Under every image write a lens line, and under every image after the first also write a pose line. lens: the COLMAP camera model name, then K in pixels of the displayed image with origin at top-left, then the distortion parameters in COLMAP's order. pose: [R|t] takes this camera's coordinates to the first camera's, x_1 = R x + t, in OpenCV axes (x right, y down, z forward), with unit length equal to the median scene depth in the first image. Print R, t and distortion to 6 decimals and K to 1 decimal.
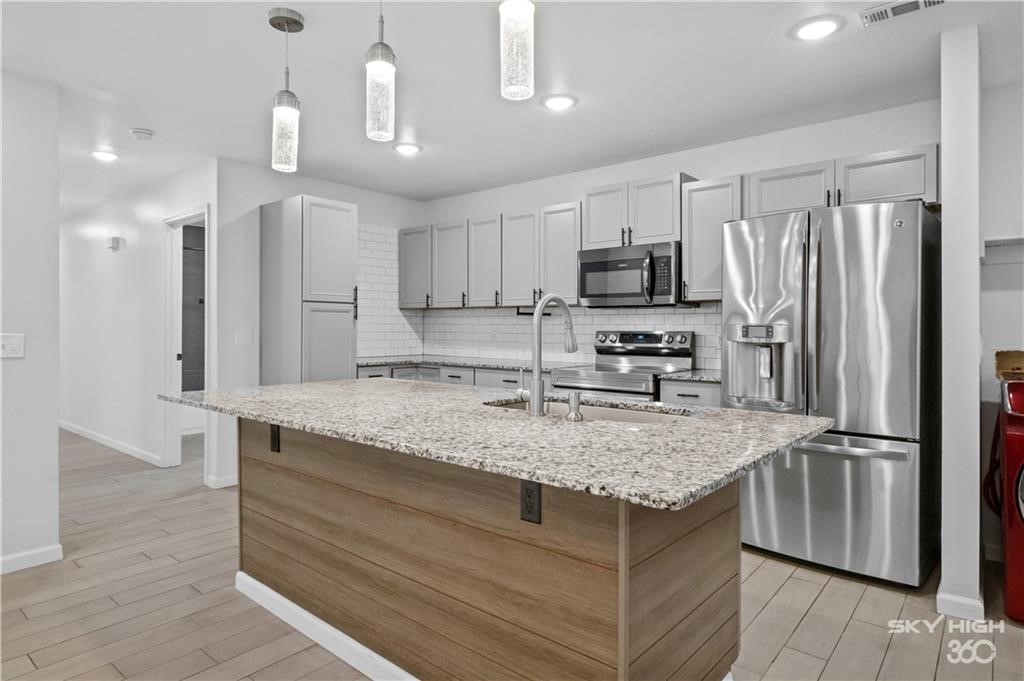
lens RADIAL K [[580.8, 0, 512.6], [0, 580.8, 327.5], [0, 0, 1]] dist [0.018287, -0.000689]
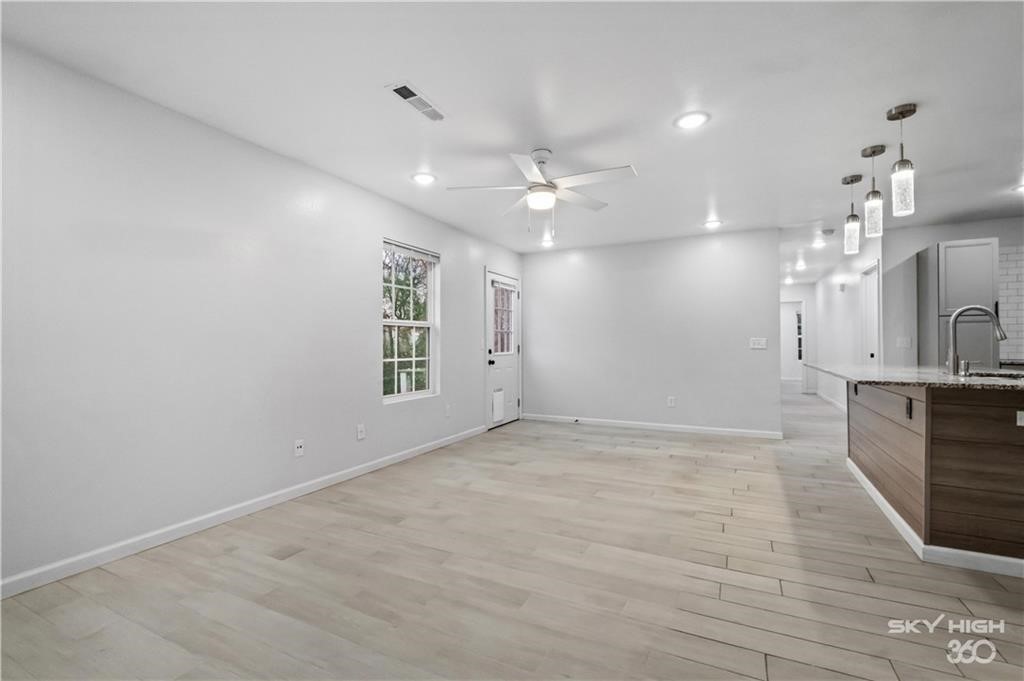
lens RADIAL K [[458.1, 0, 508.1], [0, 458.1, 333.3], [0, 0, 1]] dist [0.031844, 0.000042]
pose [[0.231288, -0.023960, -0.972590, 0.956495], [-0.000123, 0.999696, -0.024656, 0.047599], [0.972885, 0.005822, 0.231215, -0.560910]]
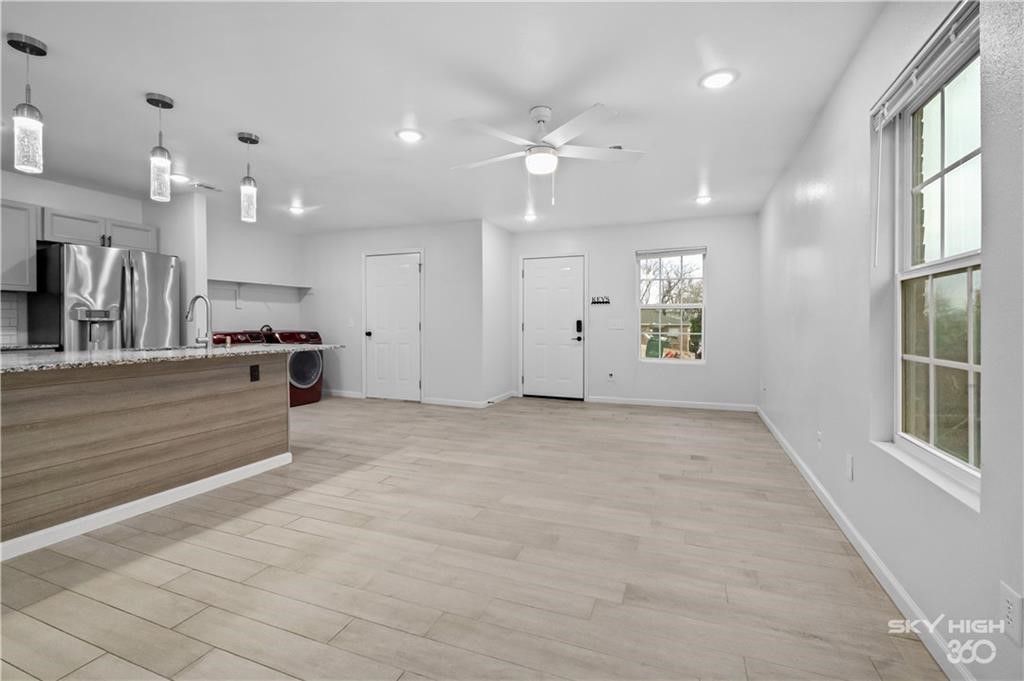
lens RADIAL K [[458.1, 0, 508.1], [0, 458.1, 333.3], [0, 0, 1]] dist [0.031844, 0.000042]
pose [[-0.317485, -0.021100, 0.948028, -1.672288], [0.002237, 0.999733, 0.023000, 0.045464], [-0.948261, 0.009423, -0.317353, 0.396626]]
